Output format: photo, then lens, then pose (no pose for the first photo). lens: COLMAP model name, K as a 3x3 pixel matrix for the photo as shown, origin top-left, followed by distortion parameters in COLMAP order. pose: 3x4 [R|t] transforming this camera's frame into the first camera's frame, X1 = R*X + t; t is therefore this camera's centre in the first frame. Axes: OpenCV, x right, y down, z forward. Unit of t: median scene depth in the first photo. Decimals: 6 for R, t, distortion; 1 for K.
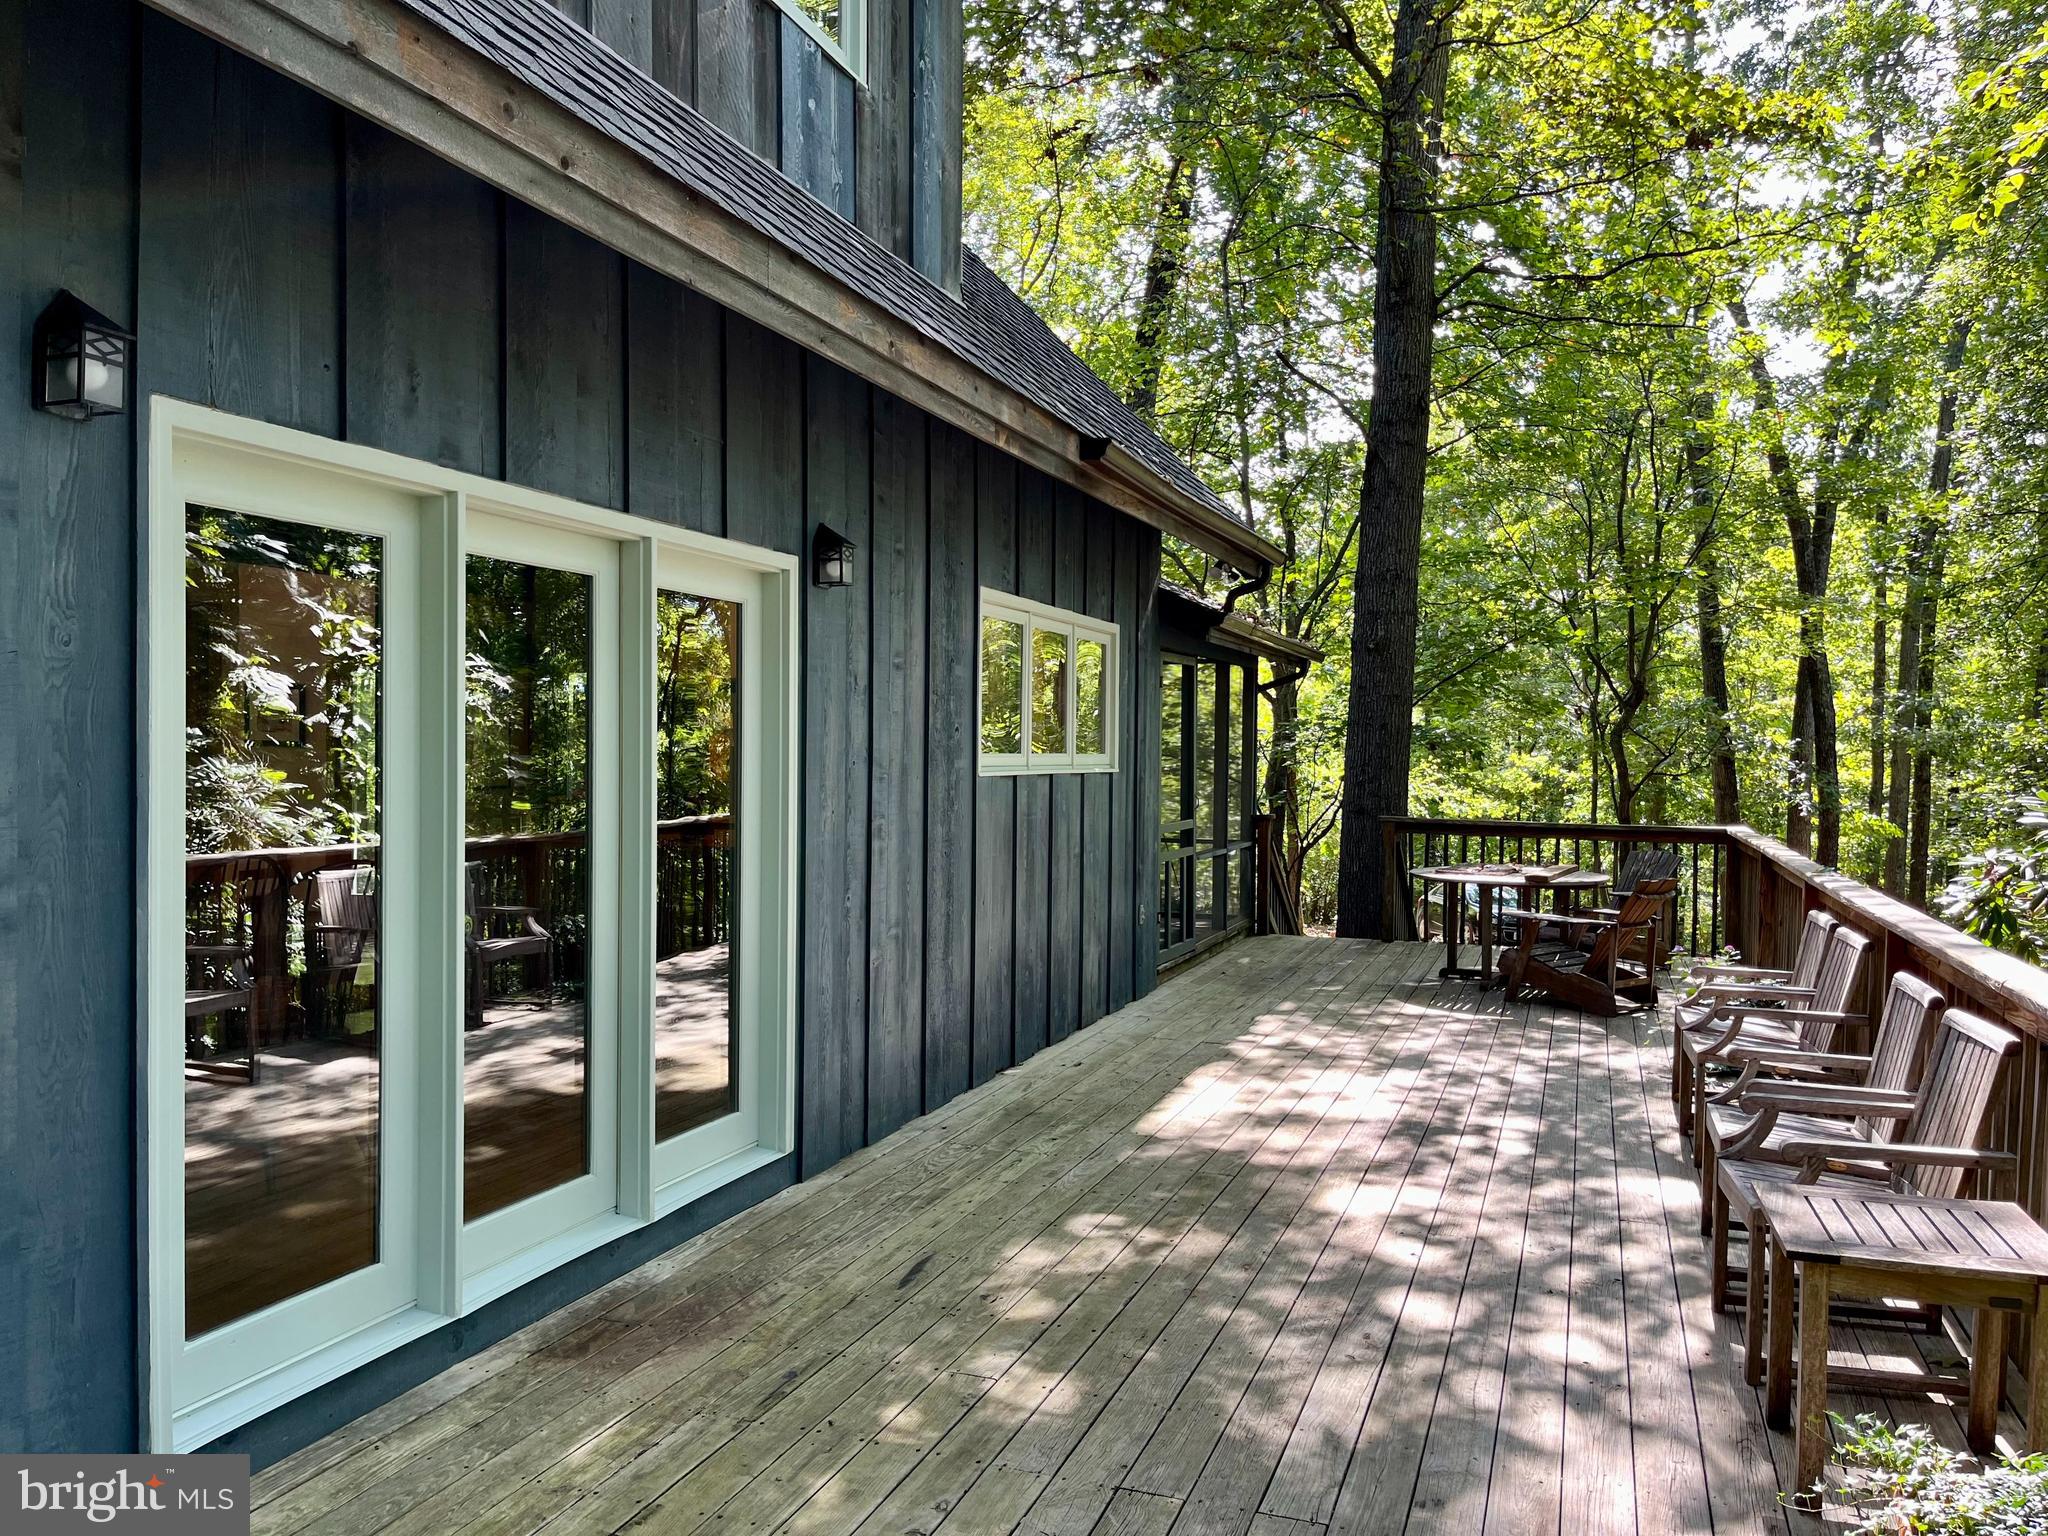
lens RADIAL K [[1562.2, 0, 1021.4], [0, 1562.2, 773.9], [0, 0, 1]] dist [0.000893, 0.000206]
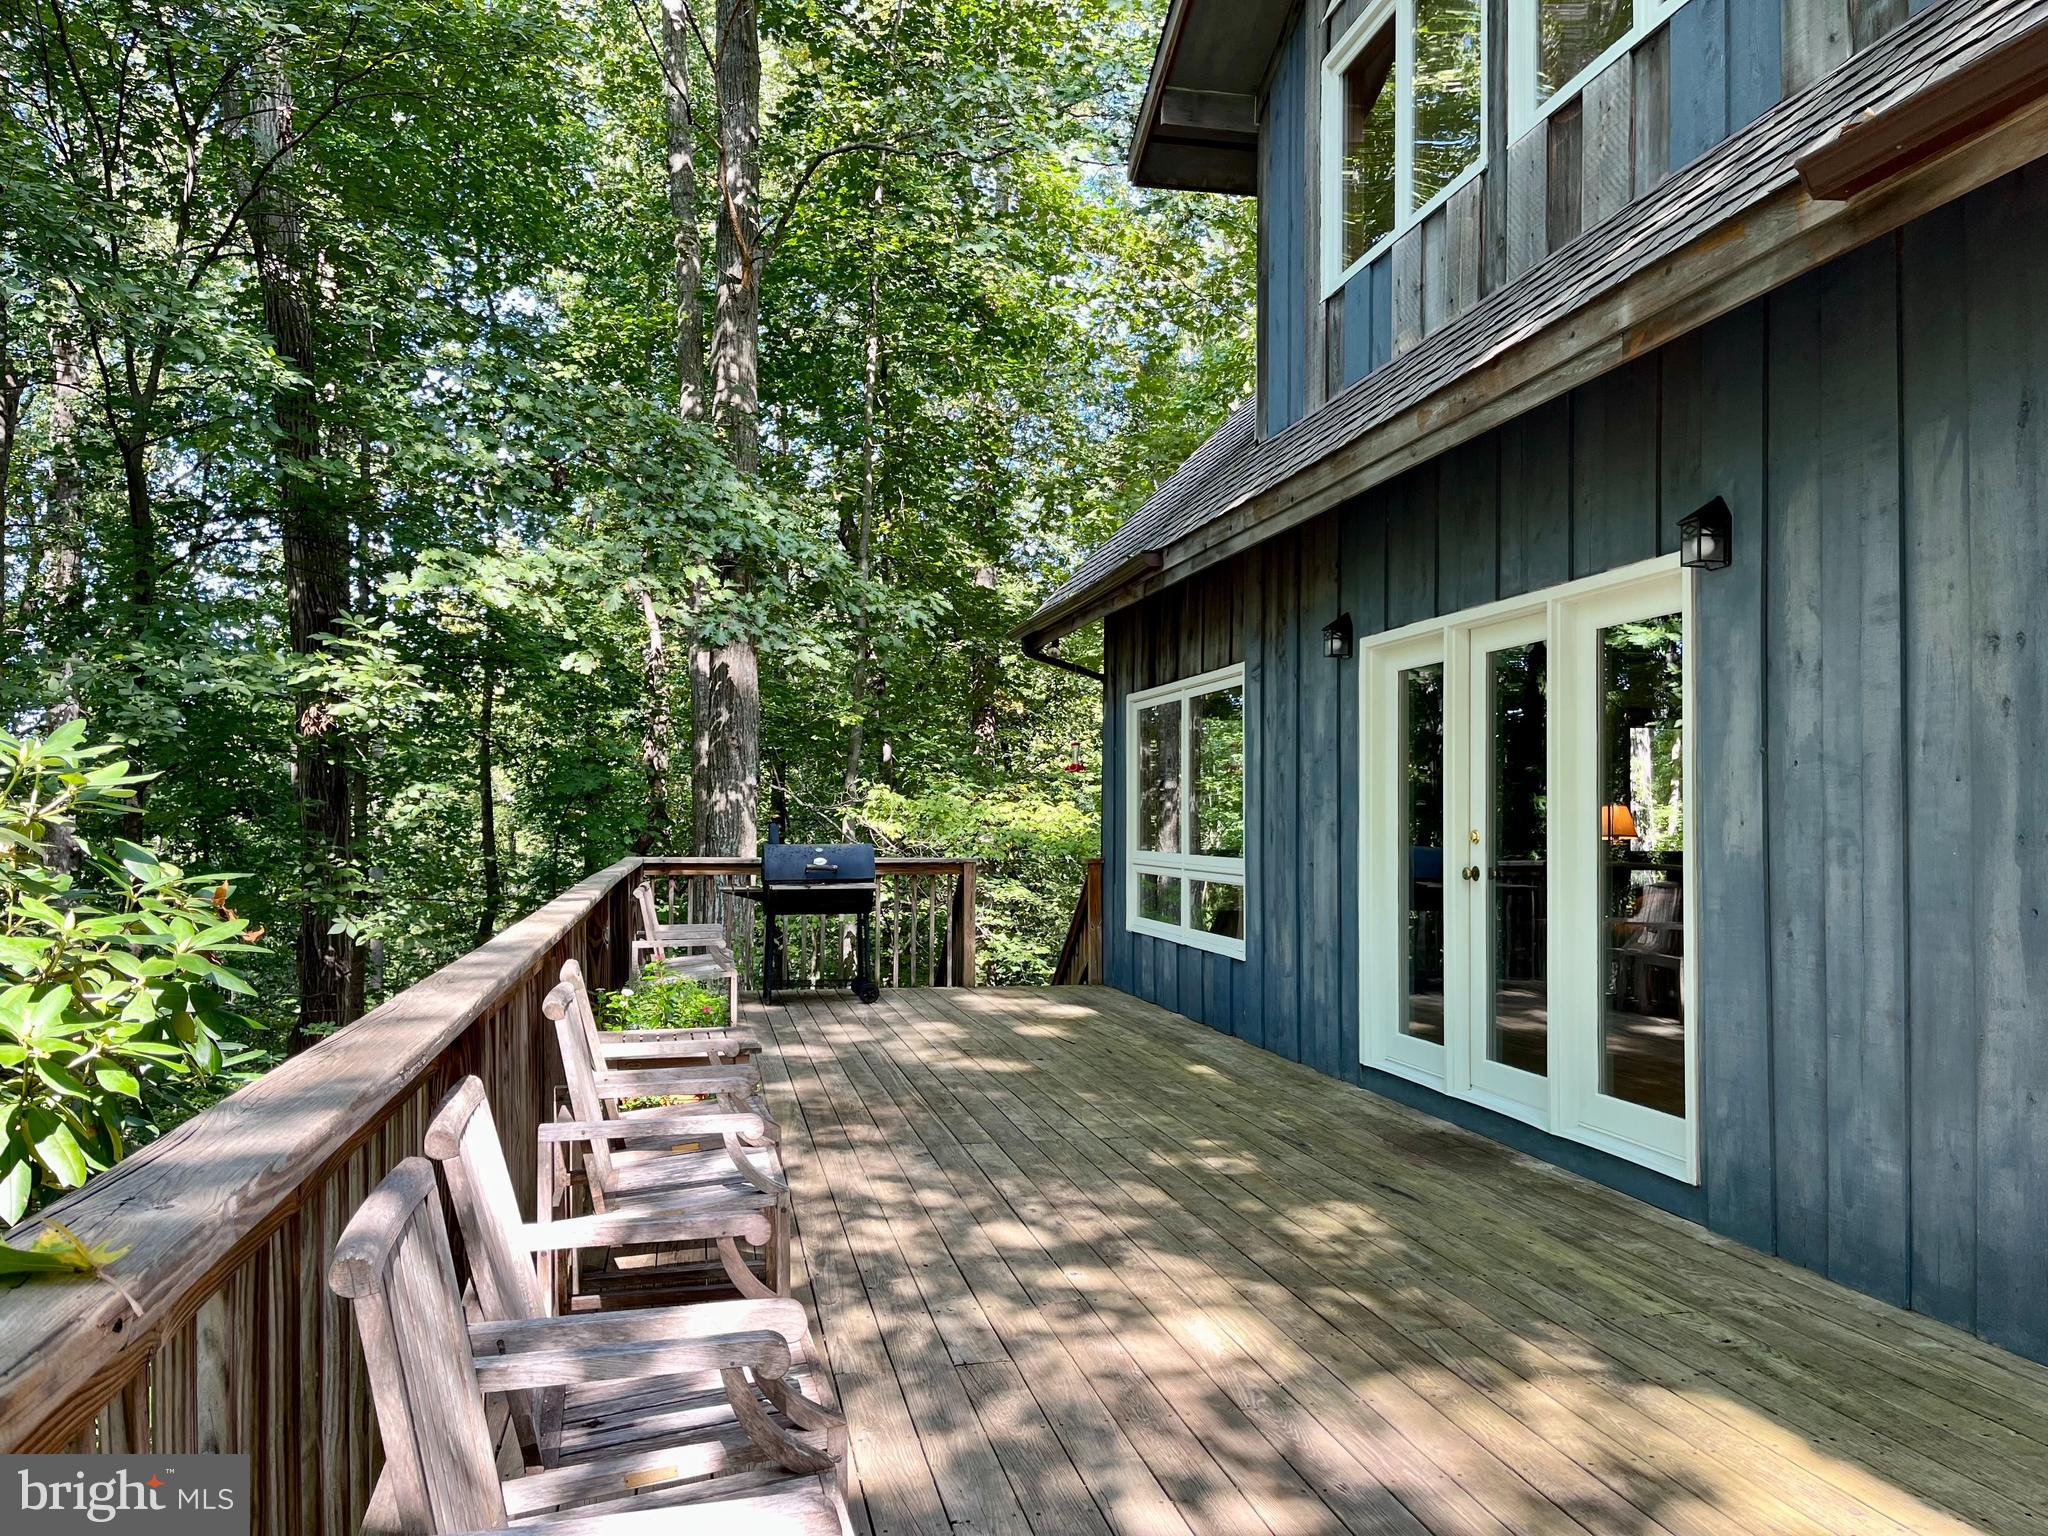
lens RADIAL K [[1562.2, 0, 1021.4], [0, 1562.2, 773.9], [0, 0, 1]] dist [0.000893, 0.000206]
pose [[-0.847868, -0.024266, -0.529652, 0.744360], [-0.018400, 0.999697, -0.016346, 0.020474], [0.529888, -0.004114, -0.848057, 1.695405]]
